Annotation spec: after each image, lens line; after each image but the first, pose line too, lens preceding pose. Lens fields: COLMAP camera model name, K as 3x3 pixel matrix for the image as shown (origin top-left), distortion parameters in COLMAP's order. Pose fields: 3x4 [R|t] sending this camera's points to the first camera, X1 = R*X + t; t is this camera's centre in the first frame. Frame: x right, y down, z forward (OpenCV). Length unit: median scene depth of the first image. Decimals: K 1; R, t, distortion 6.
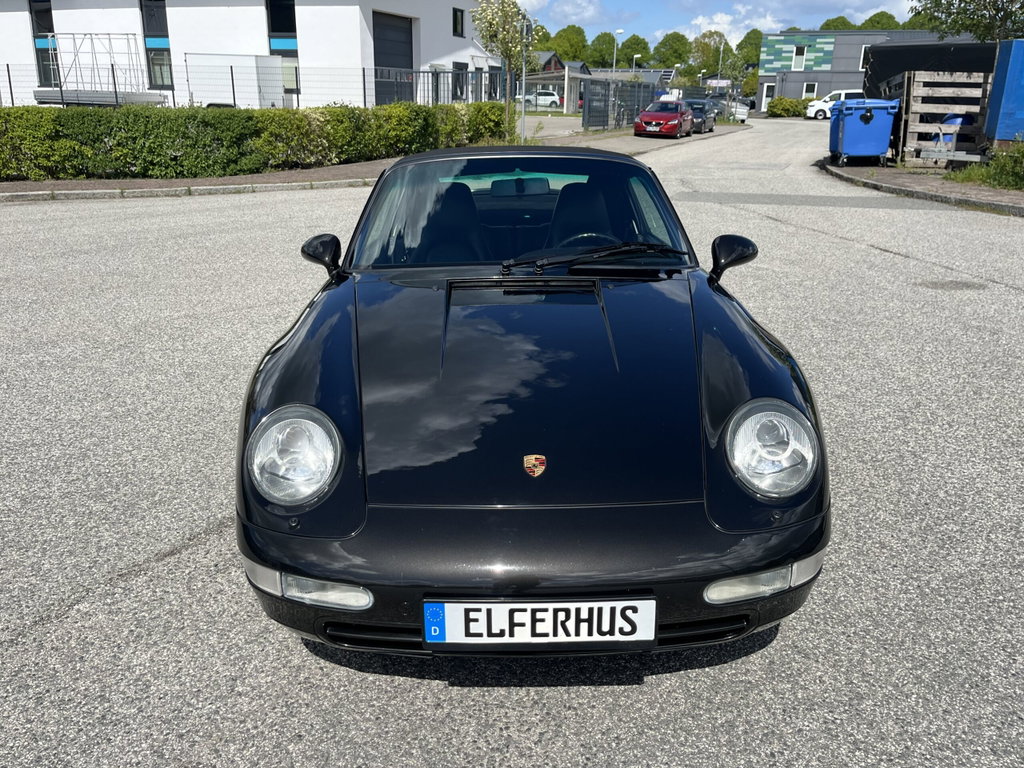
lens RADIAL K [[841.6, 0, 511.1], [0, 841.6, 389.8], [0, 0, 1]] dist [0.048420, -0.043301]
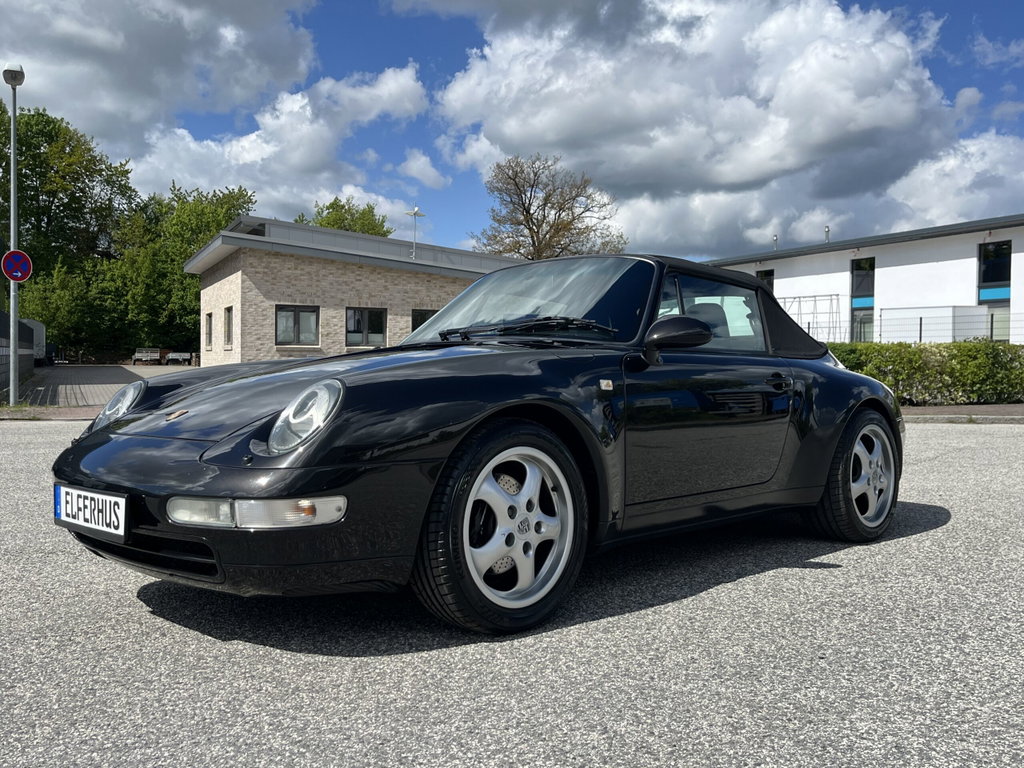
lens RADIAL K [[930.0, 0, 514.5], [0, 930.0, 379.0], [0, 0, 1]] dist [0.039467, 0.006158]
pose [[0.701040, 0.004296, -0.713109, 1.494630], [-0.229839, 0.947981, -0.220239, 0.250730], [0.675068, 0.318296, 0.665561, 0.423101]]
